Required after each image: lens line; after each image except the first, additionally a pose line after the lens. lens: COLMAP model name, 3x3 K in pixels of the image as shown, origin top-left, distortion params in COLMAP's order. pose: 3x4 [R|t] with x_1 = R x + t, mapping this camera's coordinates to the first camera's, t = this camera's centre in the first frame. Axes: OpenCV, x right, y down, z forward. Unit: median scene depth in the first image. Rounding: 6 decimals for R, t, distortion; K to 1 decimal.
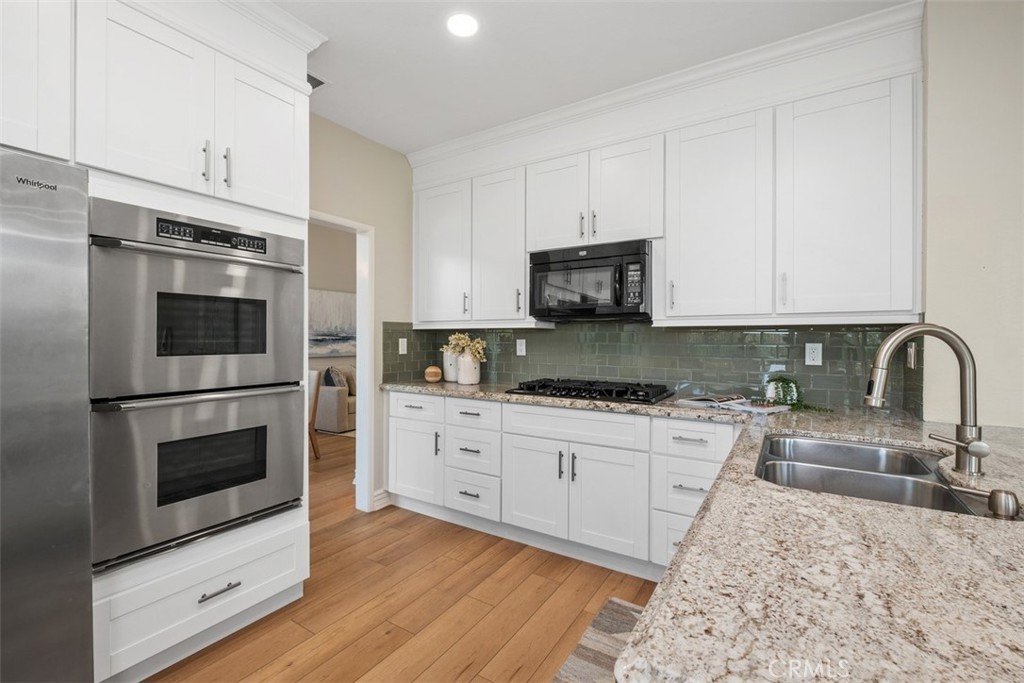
lens RADIAL K [[447.9, 0, 517.4], [0, 447.9, 338.3], [0, 0, 1]] dist [-0.002220, -0.000791]
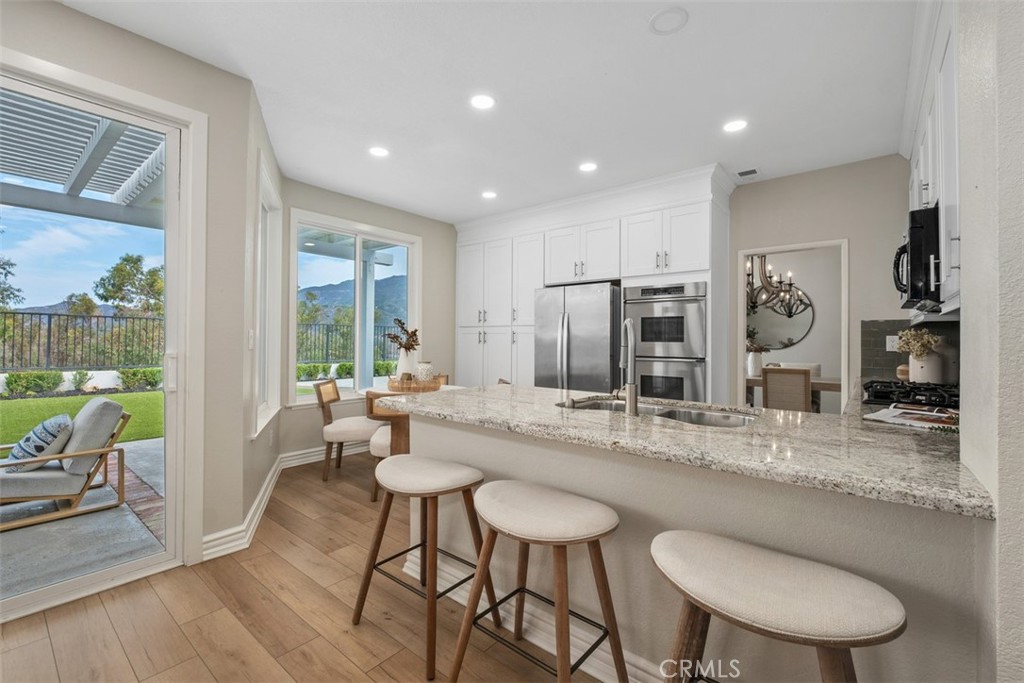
lens RADIAL K [[438.1, 0, 507.8], [0, 438.1, 335.8], [0, 0, 1]] dist [0.001434, -0.003876]
pose [[-0.128088, -0.009553, -0.991717, 1.069380], [-0.006837, 0.999938, -0.008749, 0.017640], [0.991739, 0.005660, -0.128145, 0.326001]]
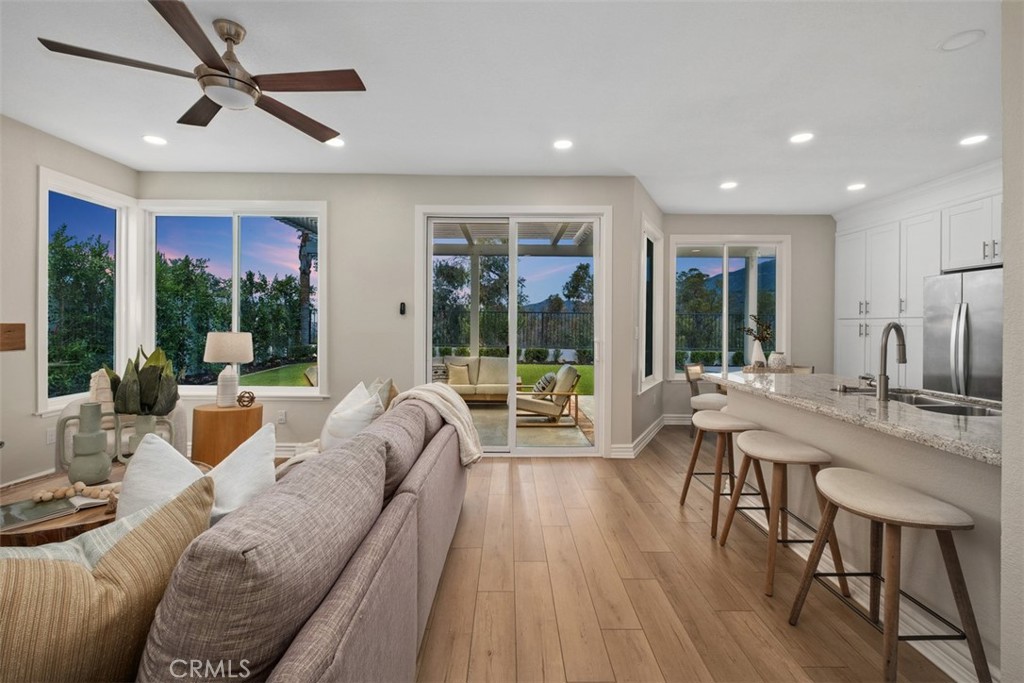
lens RADIAL K [[441.5, 0, 512.2], [0, 441.5, 327.2], [0, 0, 1]] dist [-0.001588, -0.004394]
pose [[-0.841040, -0.000303, -0.540973, 1.414287], [-0.005020, 0.999961, 0.007244, -0.008896], [0.540950, 0.008808, -0.841009, 0.730930]]
